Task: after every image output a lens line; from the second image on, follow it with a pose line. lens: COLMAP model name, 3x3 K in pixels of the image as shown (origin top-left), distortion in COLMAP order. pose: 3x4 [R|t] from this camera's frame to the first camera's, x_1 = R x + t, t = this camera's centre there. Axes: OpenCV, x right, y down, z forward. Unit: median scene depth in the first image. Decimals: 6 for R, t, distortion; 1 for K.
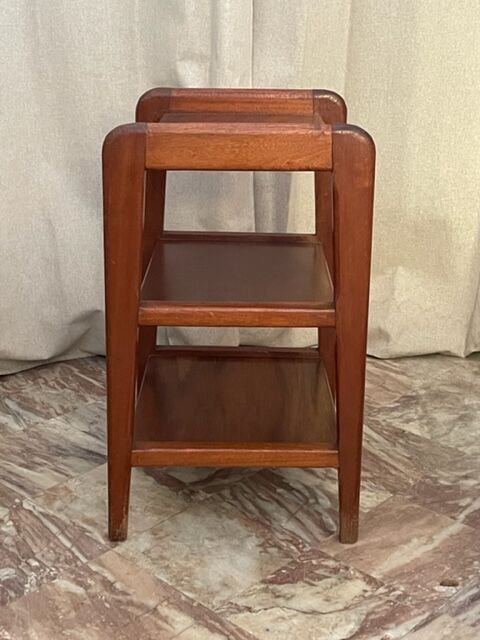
lens RADIAL K [[918.3, 0, 237.2], [0, 918.3, 329.1], [0, 0, 1]] dist [0.070030, 0.000000]
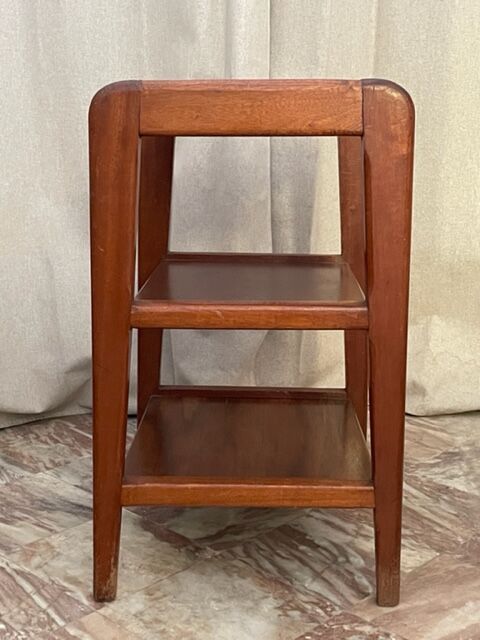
lens RADIAL K [[918.3, 0, 234.8], [0, 918.3, 330.1], [0, 0, 1]] dist [0.070030, 0.000000]
pose [[0.999656, -0.000710, -0.026226, 0.006743], [-0.002613, 0.991970, -0.126450, 0.082298], [0.026105, 0.126475, 0.991626, 0.139273]]
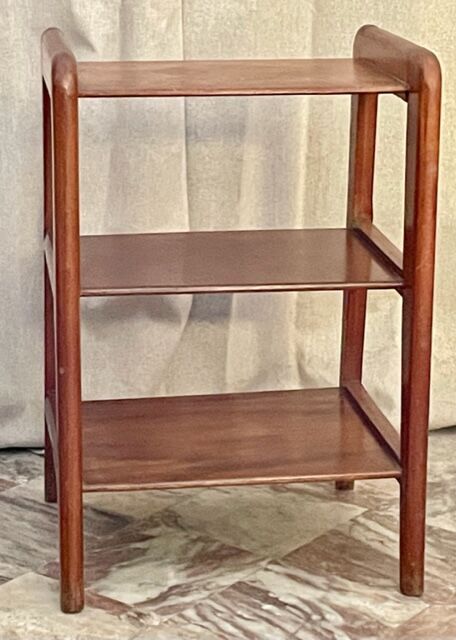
lens RADIAL K [[1689.7, 0, 225.2], [0, 1689.7, 324.9], [0, 0, 1]] dist [0.073433, 0.000000]
pose [[0.993321, -0.026626, 0.112270, -0.116957], [0.036481, 0.995570, -0.086659, 0.071324], [-0.109465, 0.090176, 0.989892, -0.258056]]
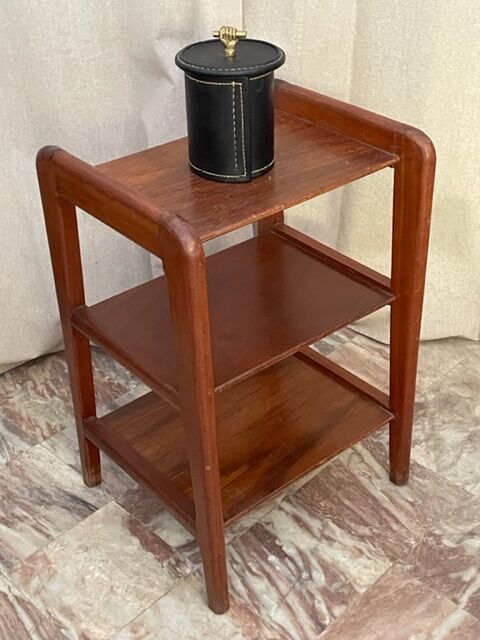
lens RADIAL K [[851.6, 0, 252.1], [0, 851.6, 330.1], [0, 0, 1]] dist [0.062054, 0.000000]
pose [[0.999625, -0.011103, -0.025015, 0.048984], [0.016490, 0.973821, 0.226718, -0.240839], [0.021843, -0.227046, 0.973639, 0.194972]]
